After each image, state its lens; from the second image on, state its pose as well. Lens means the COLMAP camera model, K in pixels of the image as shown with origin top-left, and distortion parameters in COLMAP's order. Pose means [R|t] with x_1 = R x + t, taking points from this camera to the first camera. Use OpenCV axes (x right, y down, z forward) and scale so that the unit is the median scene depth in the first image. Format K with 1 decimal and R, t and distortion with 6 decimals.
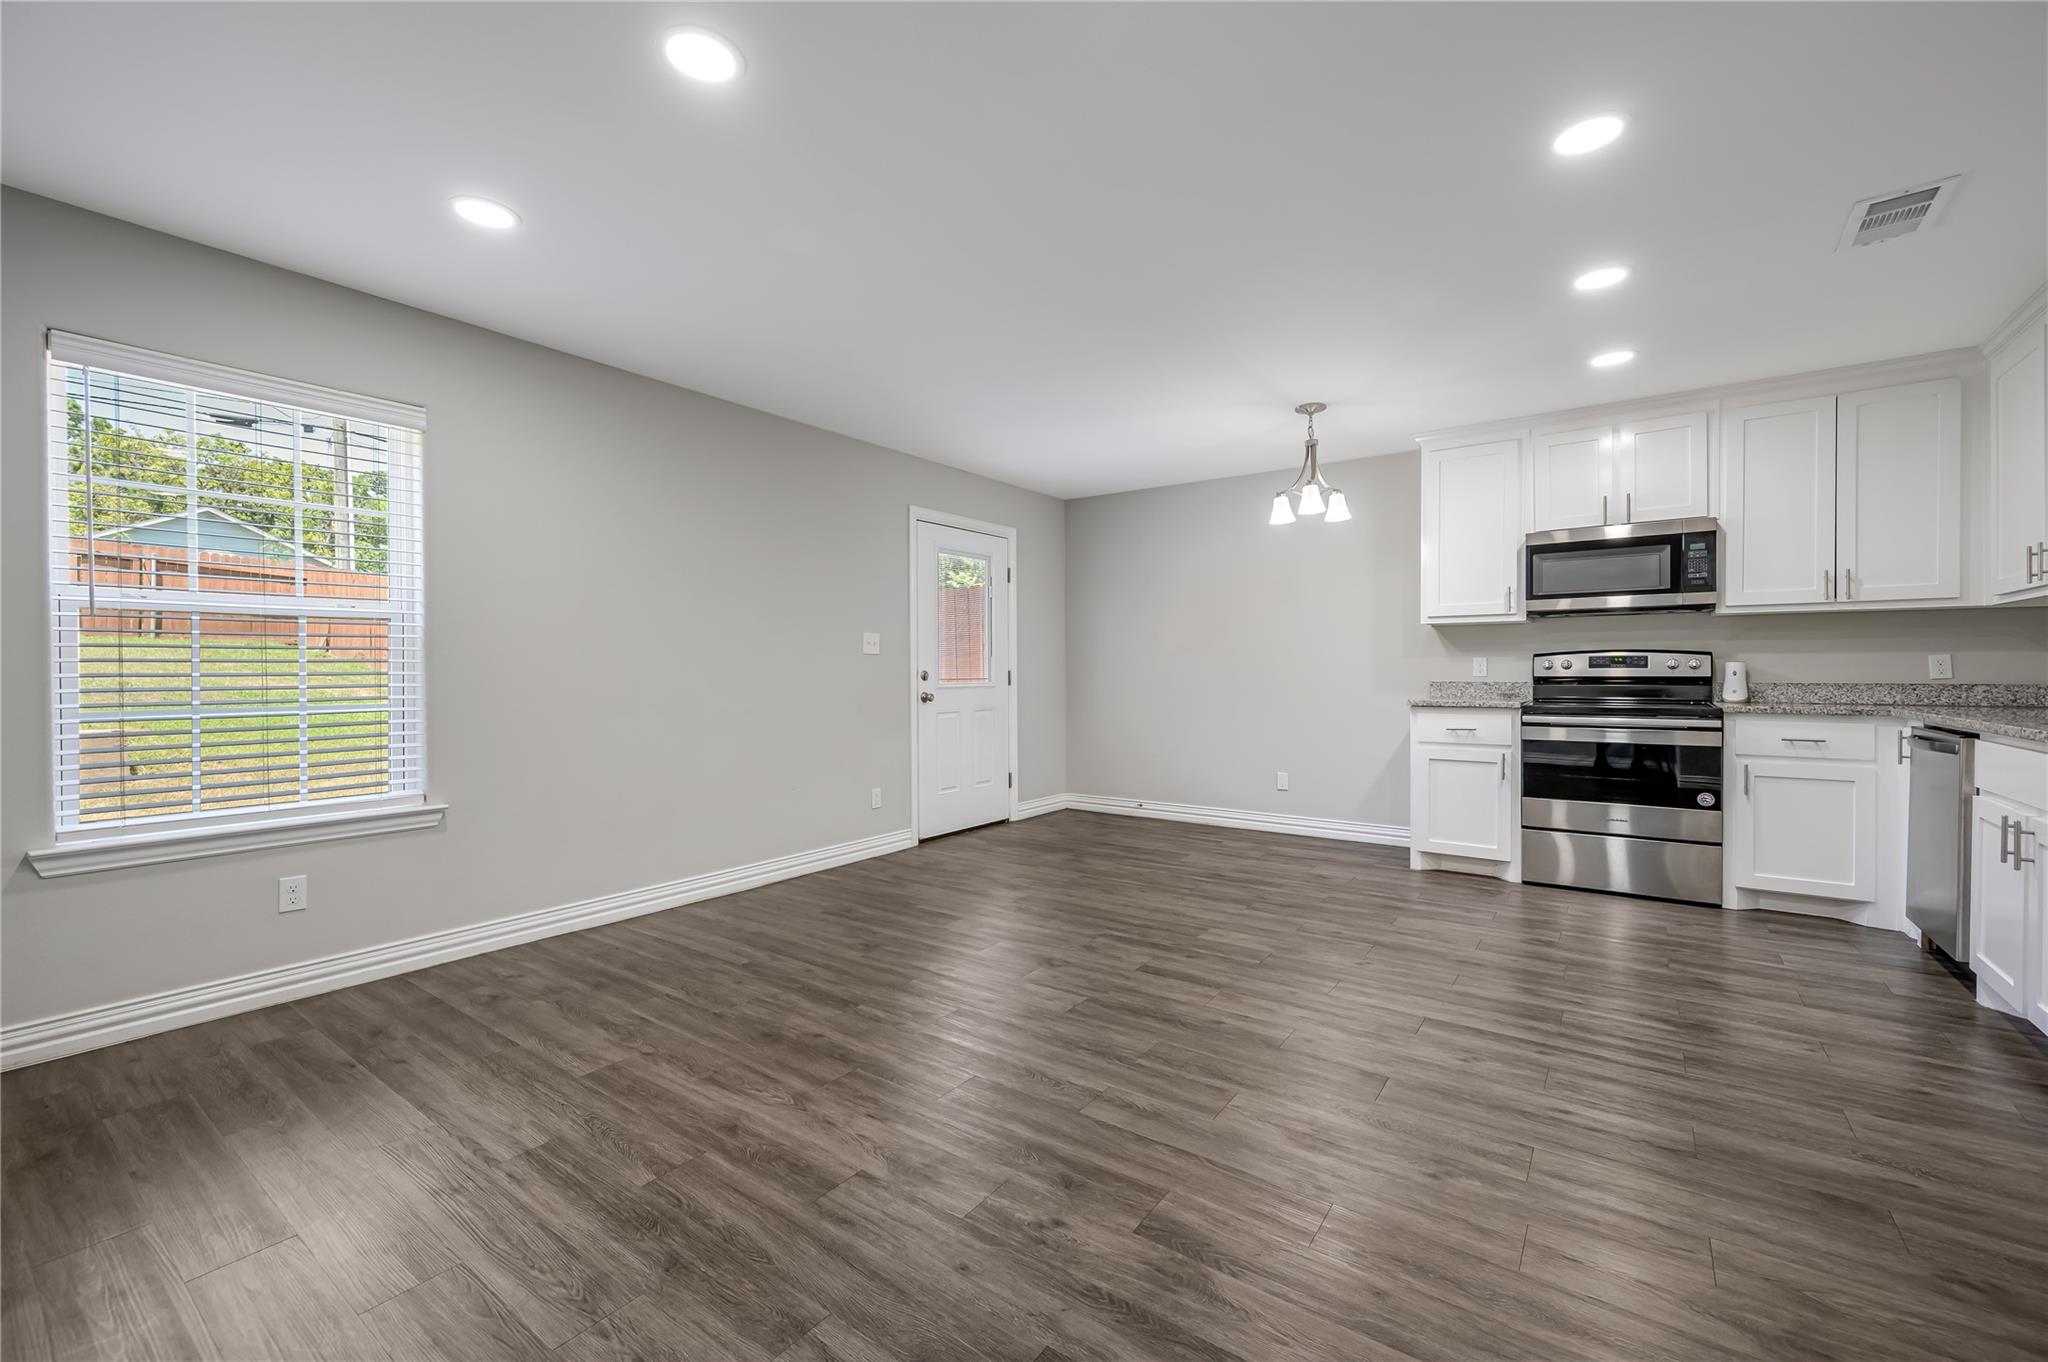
lens RADIAL K [[819.5, 0, 1048.2], [0, 819.5, 676.0], [0, 0, 1]] dist [-0.000461, -0.000095]
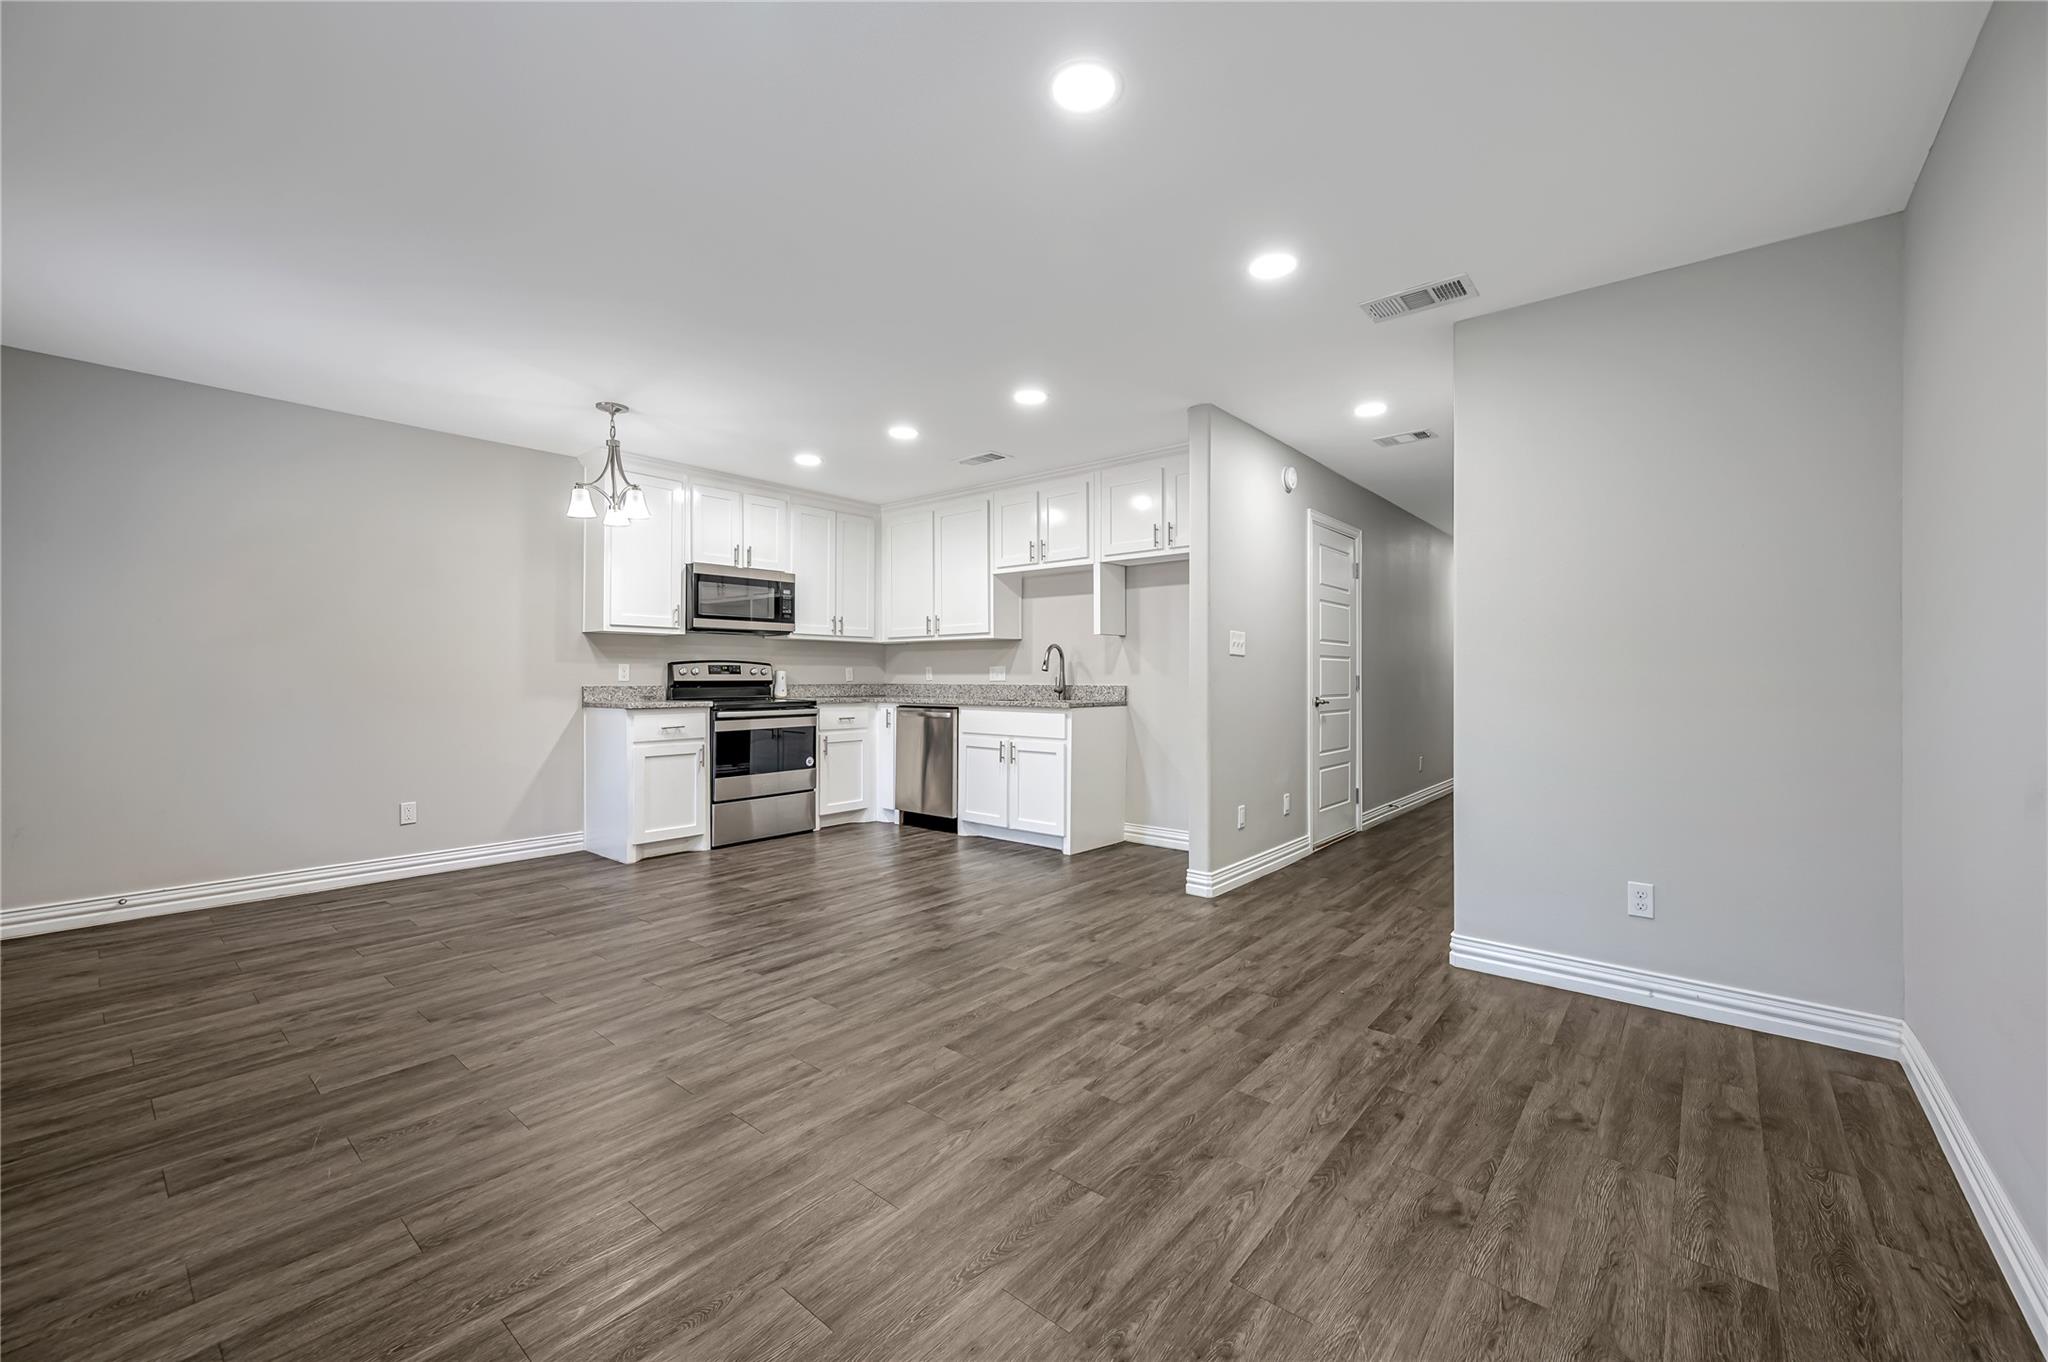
lens RADIAL K [[819.5, 0, 1048.2], [0, 819.5, 676.0], [0, 0, 1]] dist [-0.000461, -0.000095]
pose [[0.069101, 0.001936, 0.997608, -0.685577], [0.004622, 0.999987, -0.002261, -0.001813], [-0.997599, 0.004767, 0.069091, 0.459506]]
